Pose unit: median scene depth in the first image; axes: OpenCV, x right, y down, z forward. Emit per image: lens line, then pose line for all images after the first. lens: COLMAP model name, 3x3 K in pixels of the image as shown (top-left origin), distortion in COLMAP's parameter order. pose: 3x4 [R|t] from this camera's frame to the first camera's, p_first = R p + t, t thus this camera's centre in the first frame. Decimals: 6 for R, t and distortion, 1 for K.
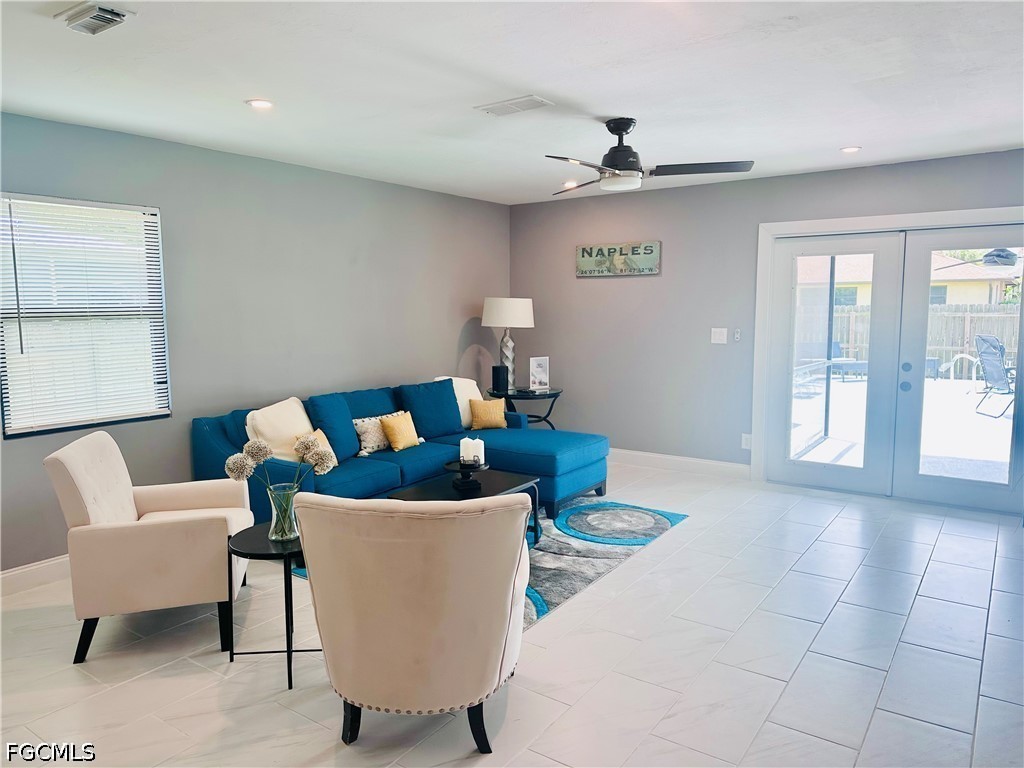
lens RADIAL K [[699.0, 0, 512.0], [0, 699.0, 384.0], [0, 0, 1]] dist [0.077550, -0.135880]
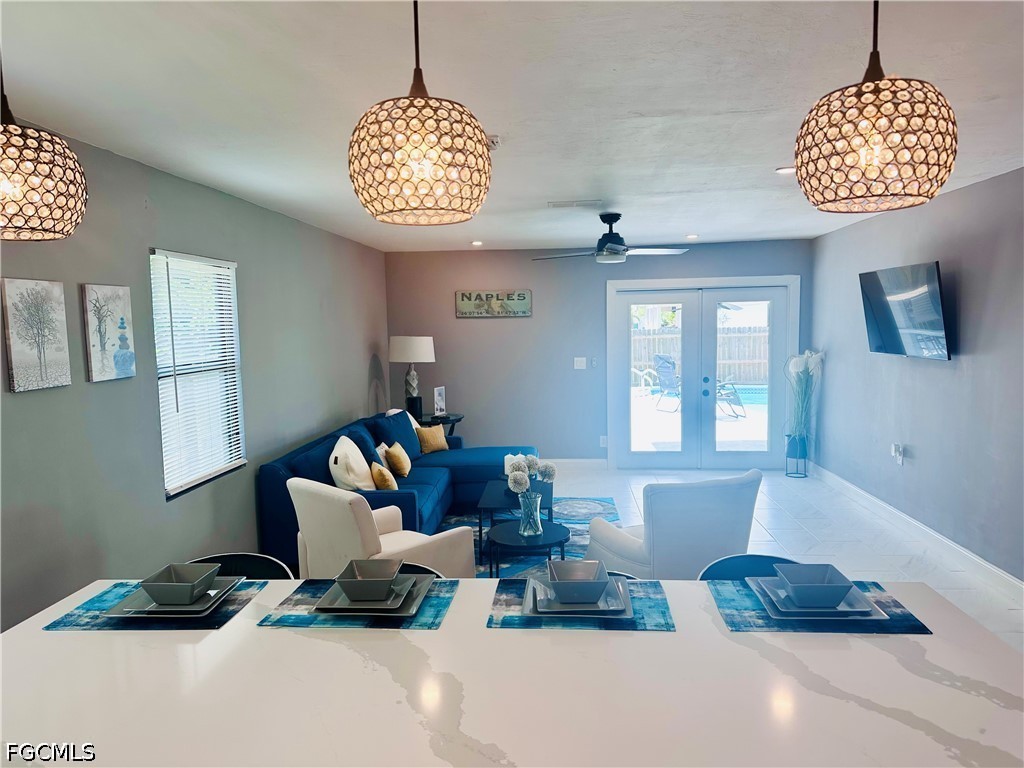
lens RADIAL K [[699.0, 0, 512.0], [0, 699.0, 384.0], [0, 0, 1]] dist [0.077550, -0.135880]
pose [[0.855837, -0.053219, 0.514500, -0.466475], [0.069990, 0.997460, -0.013248, -0.020647], [-0.512488, 0.047348, 0.857388, -0.050040]]
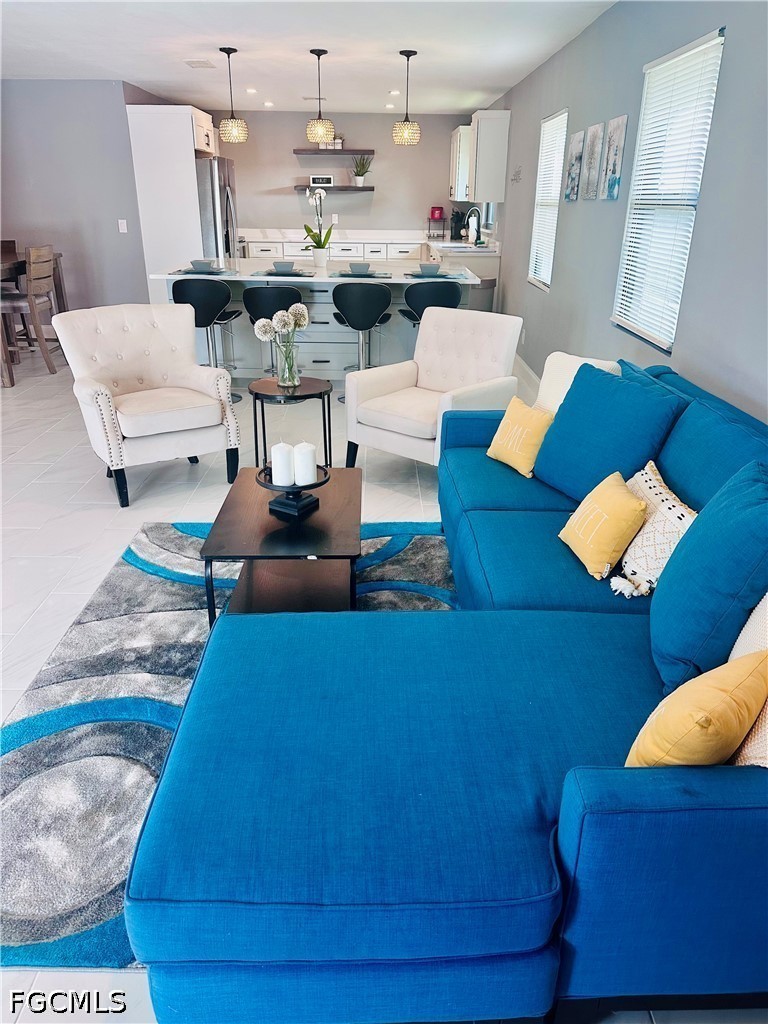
lens RADIAL K [[712.3, 0, 384.0], [0, 712.3, 512.0], [0, 0, 1]] dist [0.072276, -0.099276]
pose [[-0.809486, 0.241657, -0.535103, 0.140157], [-0.064326, 0.869384, 0.489932, -0.112842], [0.583605, 0.431014, -0.688209, 0.987469]]
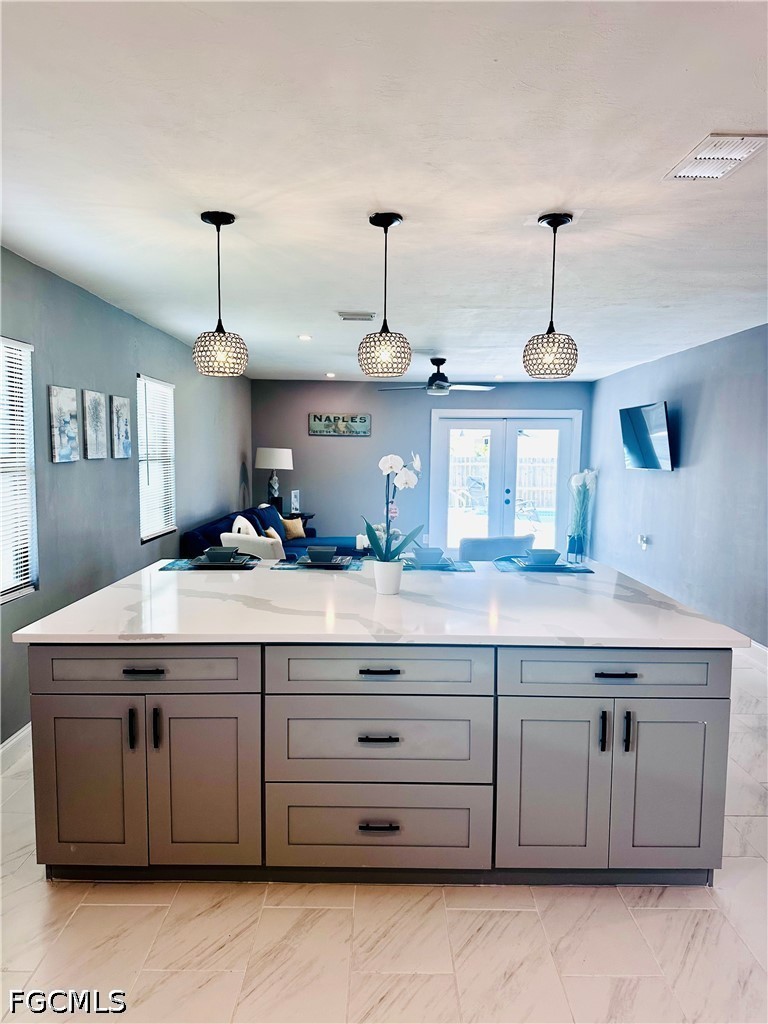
lens RADIAL K [[699.0, 0, 375.3], [0, 699.0, 514.2], [0, 0, 1]] dist [0.077550, -0.135880]
pose [[0.818048, -0.032850, 0.574212, -0.668809], [0.045892, 0.998912, -0.008232, 0.030064], [-0.573317, 0.033086, 0.818665, -0.264374]]
